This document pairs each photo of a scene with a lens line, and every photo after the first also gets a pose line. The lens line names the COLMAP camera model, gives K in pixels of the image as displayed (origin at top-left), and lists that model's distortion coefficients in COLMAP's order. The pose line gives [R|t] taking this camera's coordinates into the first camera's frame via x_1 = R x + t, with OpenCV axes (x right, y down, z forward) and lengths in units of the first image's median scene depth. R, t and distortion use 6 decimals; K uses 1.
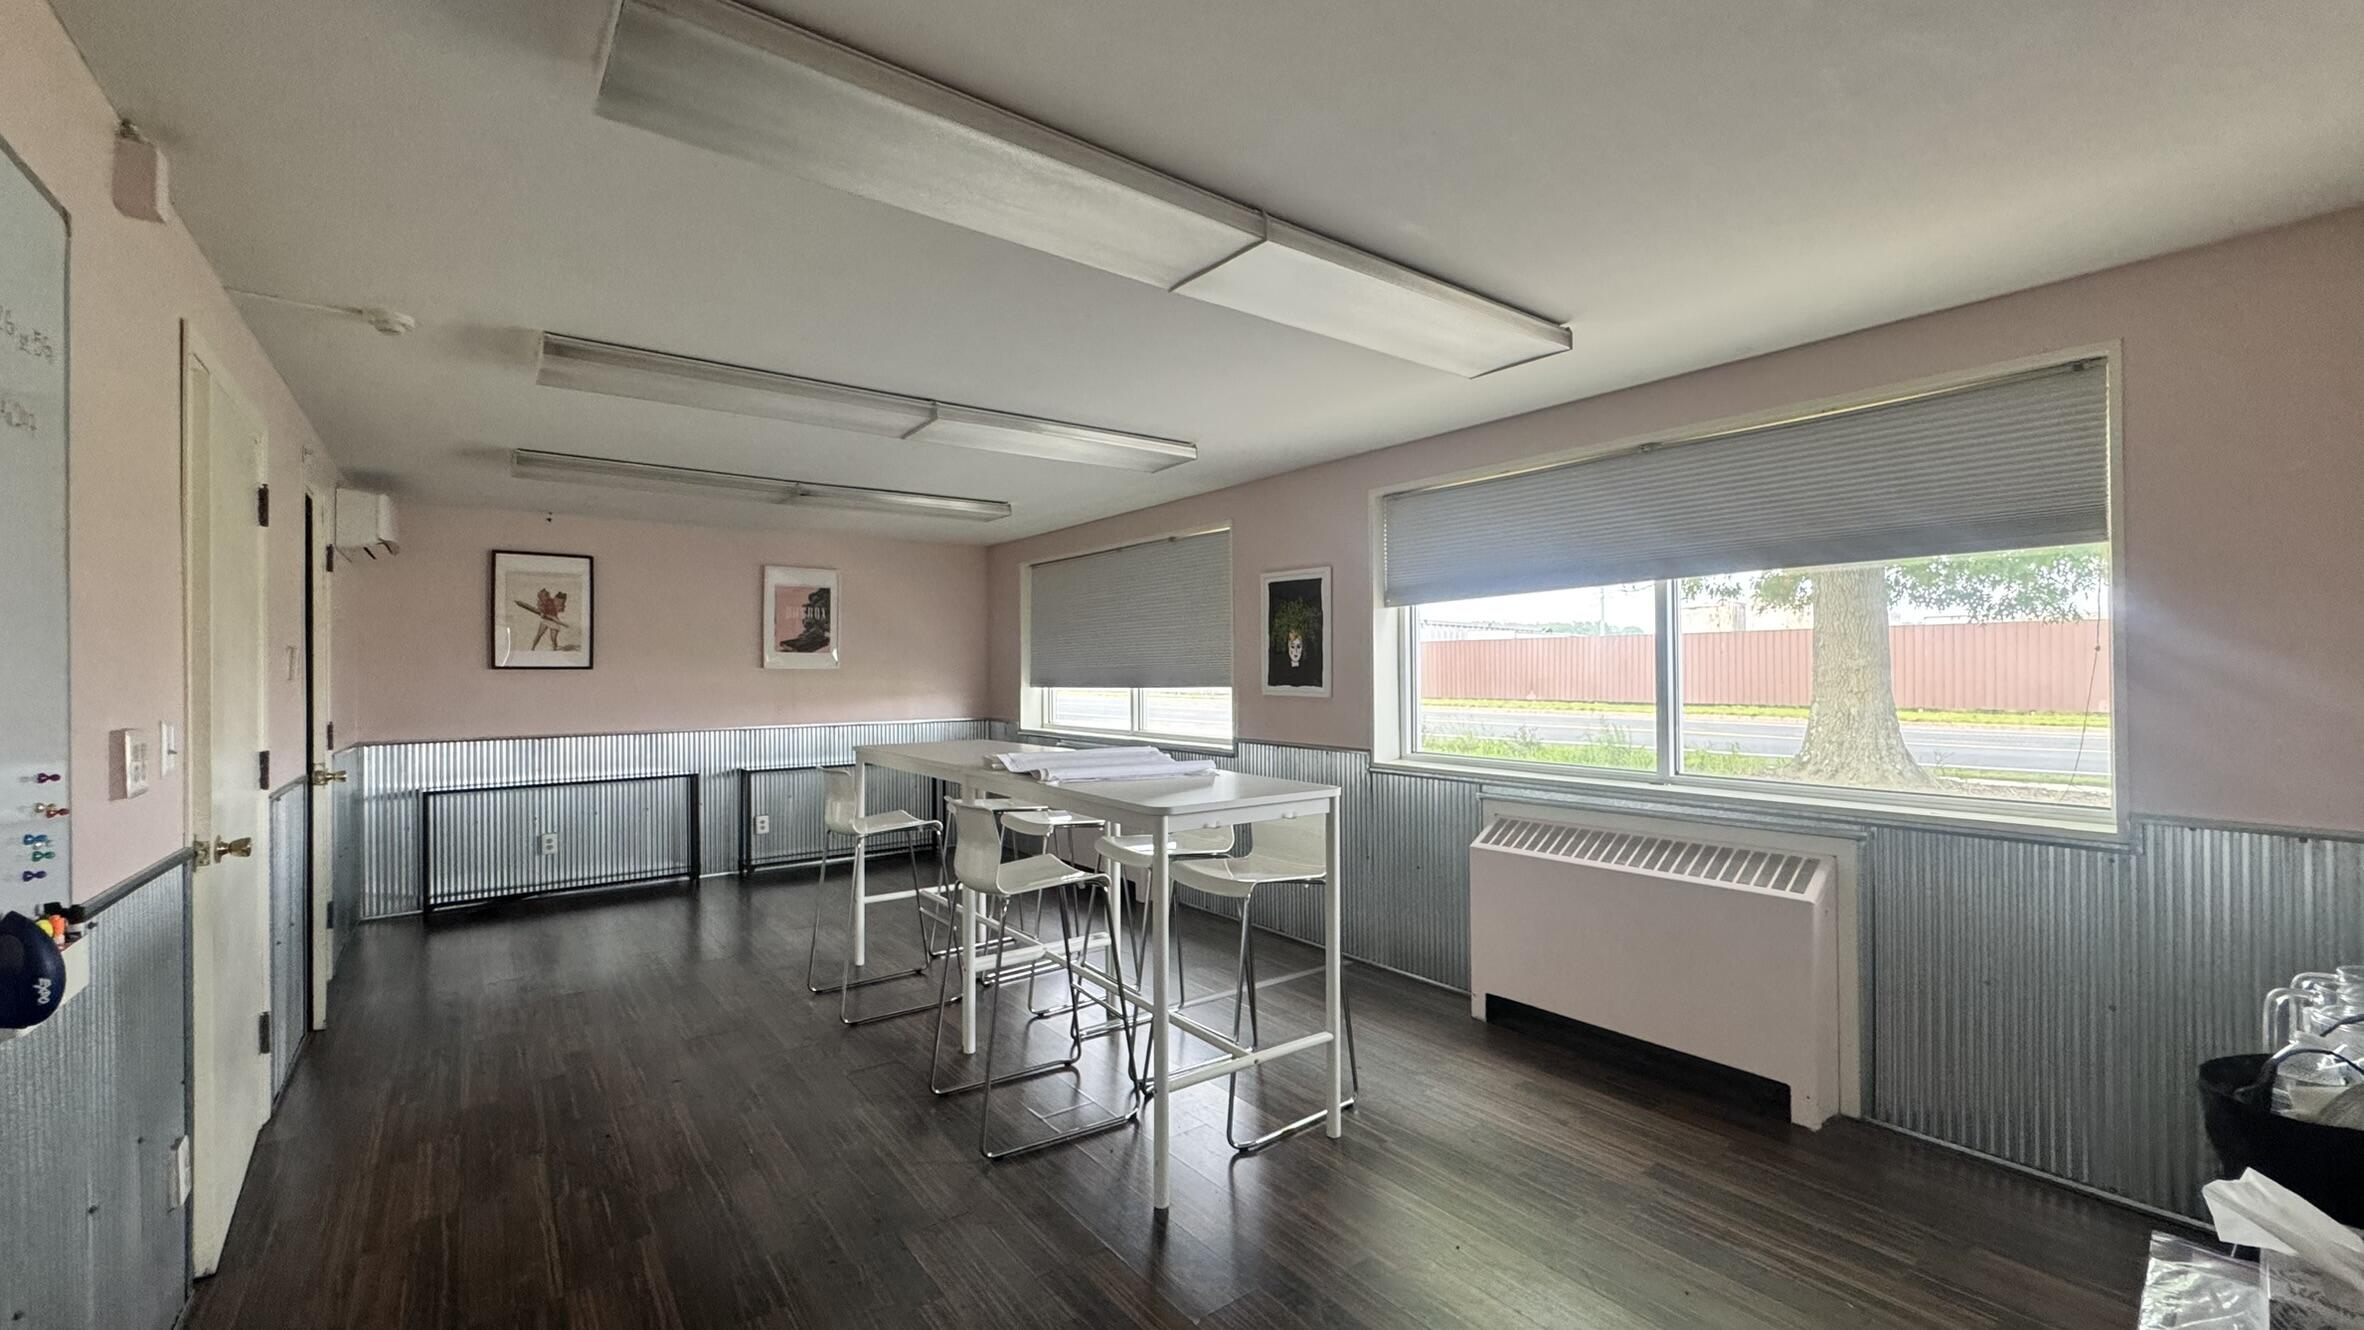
lens RADIAL K [[945.3, 0, 1167.3], [0, 945.3, 679.0], [0, 0, 1]] dist [-0.000613, -0.000072]
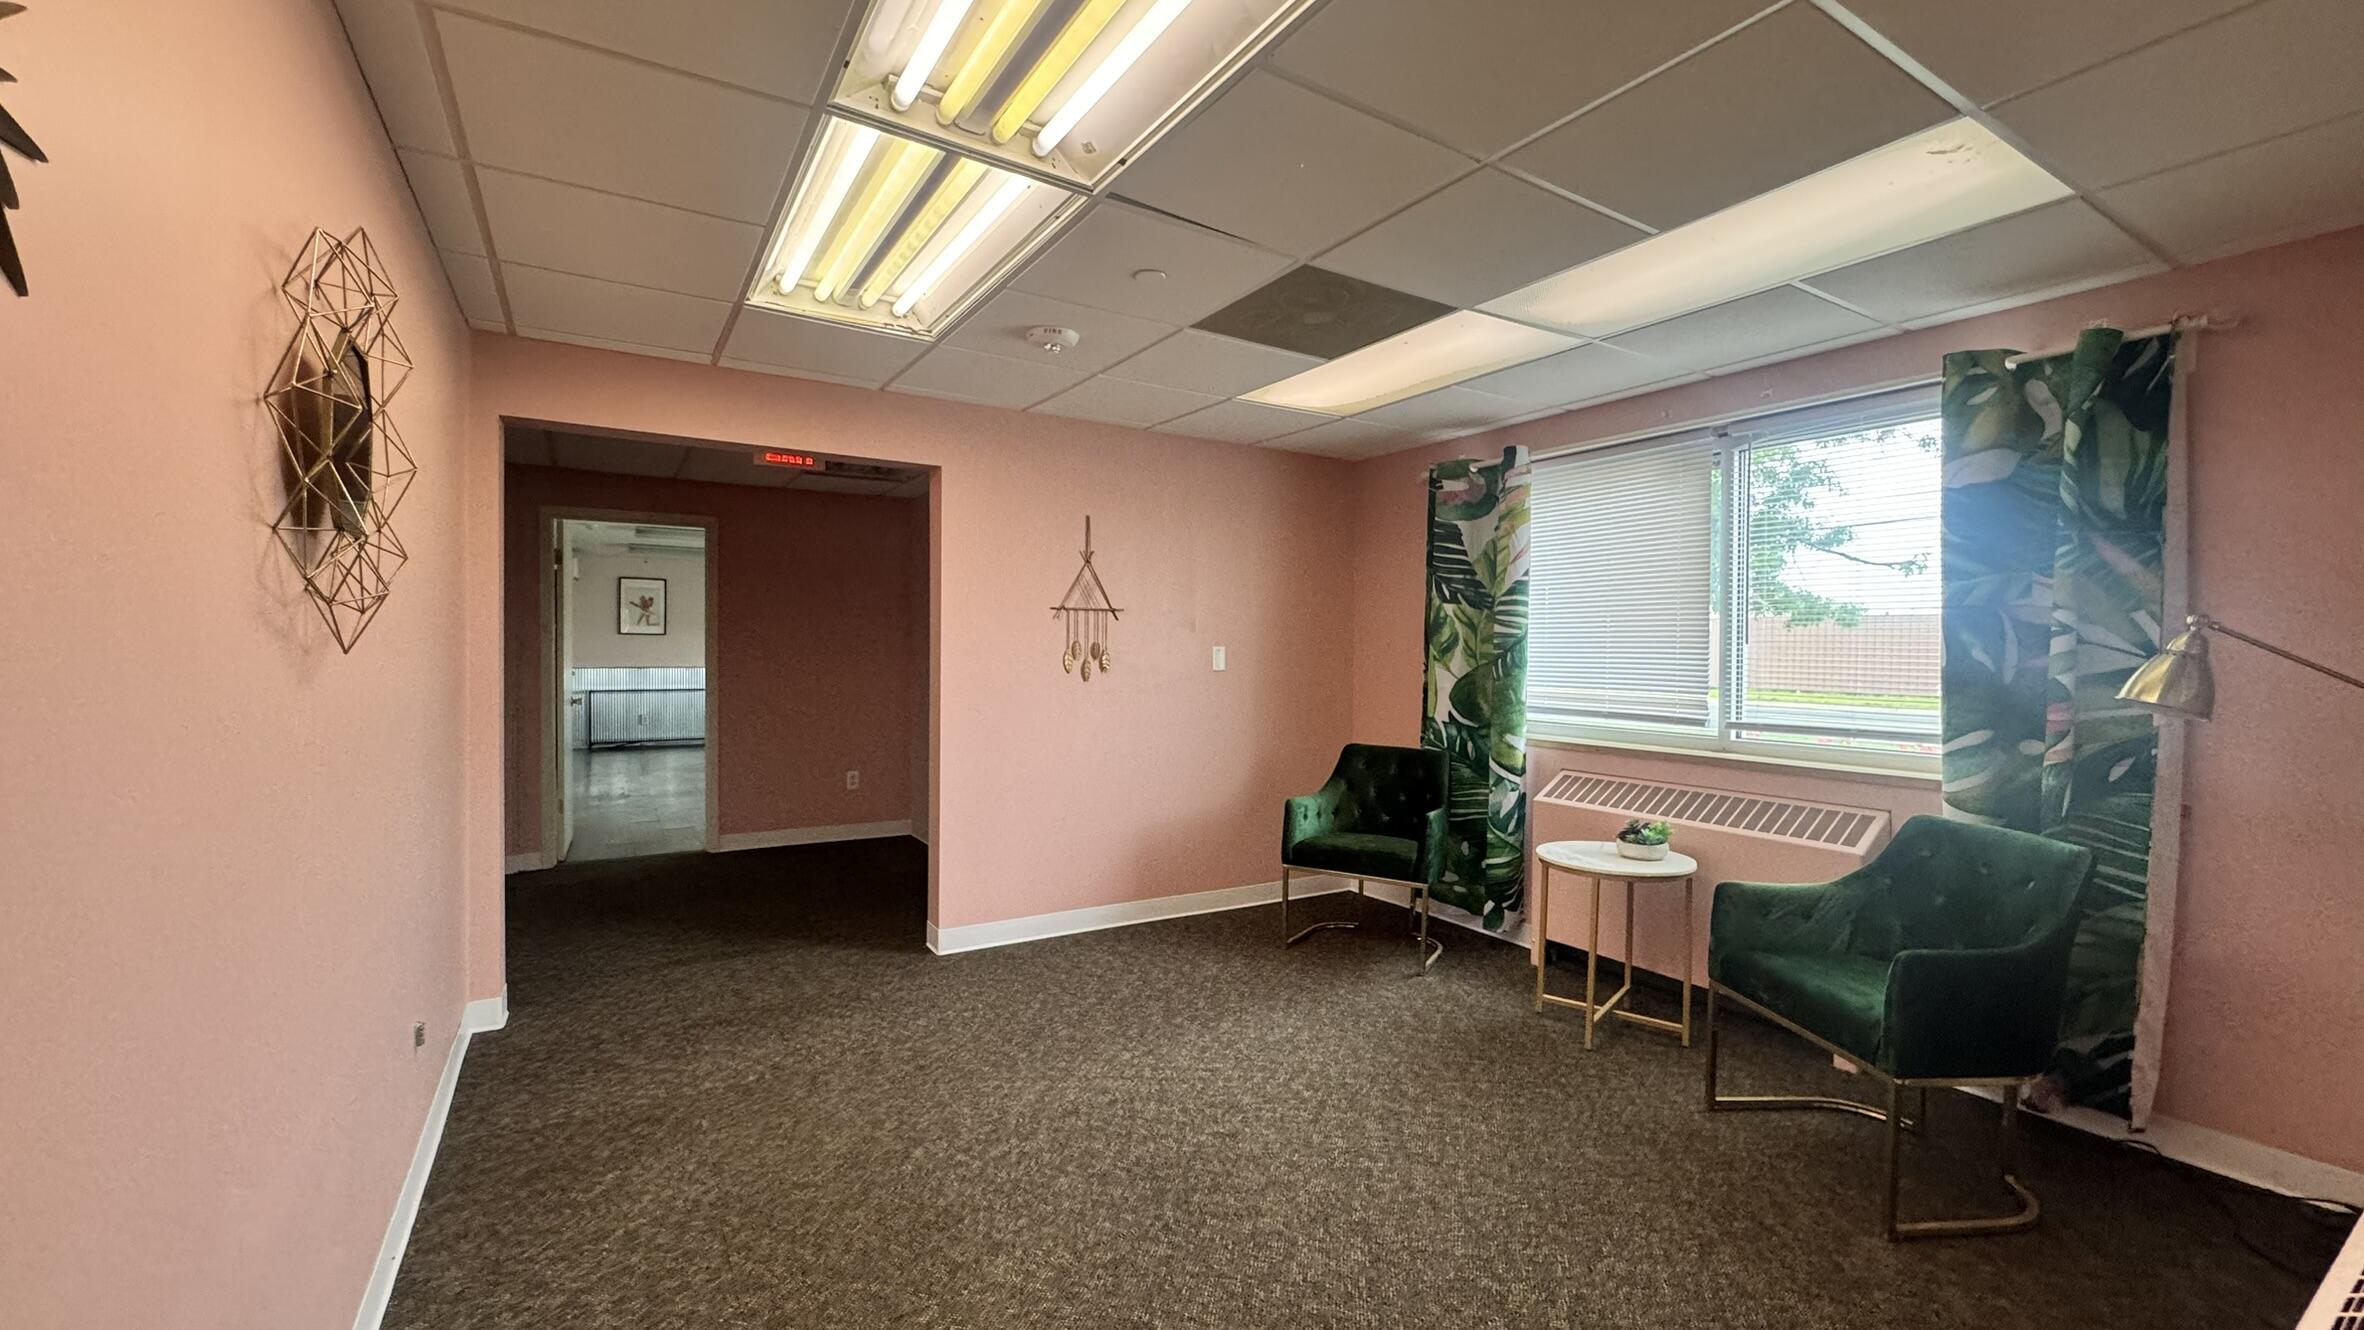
lens RADIAL K [[945.3, 0, 1194.2], [0, 945.3, 654.1], [0, 0, 1]] dist [-0.000613, -0.000072]
pose [[0.997001, 0.006427, -0.077123, 0.672697], [-0.004794, 0.999761, 0.021346, -0.018445], [0.077242, -0.020912, 0.996793, -0.926088]]
